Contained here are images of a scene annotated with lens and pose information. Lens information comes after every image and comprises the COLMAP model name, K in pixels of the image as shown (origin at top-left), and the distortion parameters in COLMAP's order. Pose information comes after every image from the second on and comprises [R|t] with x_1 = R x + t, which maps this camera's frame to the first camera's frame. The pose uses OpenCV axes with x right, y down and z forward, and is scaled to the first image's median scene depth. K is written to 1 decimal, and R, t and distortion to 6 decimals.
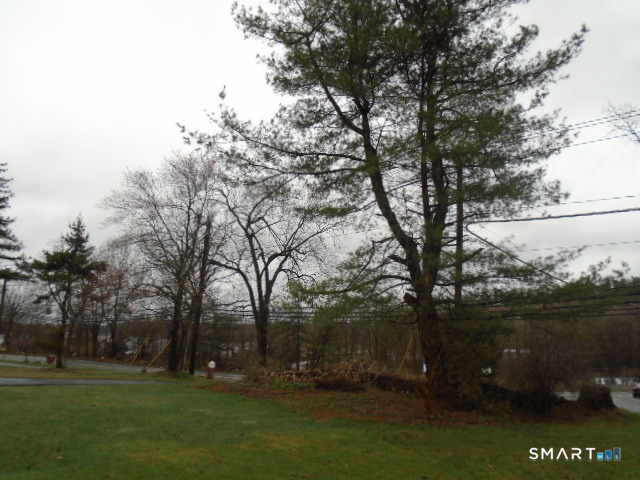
lens RADIAL K [[484.8, 0, 320.4], [0, 484.8, 240.9], [0, 0, 1]] dist [-0.024880, 0.014530]
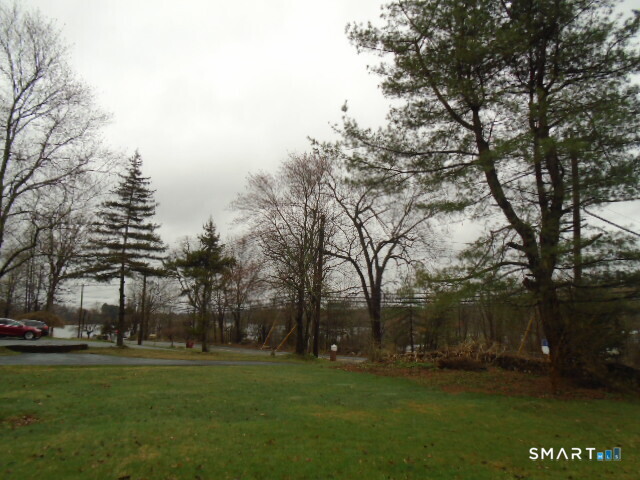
lens RADIAL K [[484.8, 0, 321.4], [0, 484.8, 238.5], [0, 0, 1]] dist [-0.024880, 0.014530]
pose [[0.977618, -0.051588, -0.203964, -0.034806], [0.056803, 0.998189, 0.019797, -0.021360], [0.202573, -0.030940, 0.978778, -0.108290]]
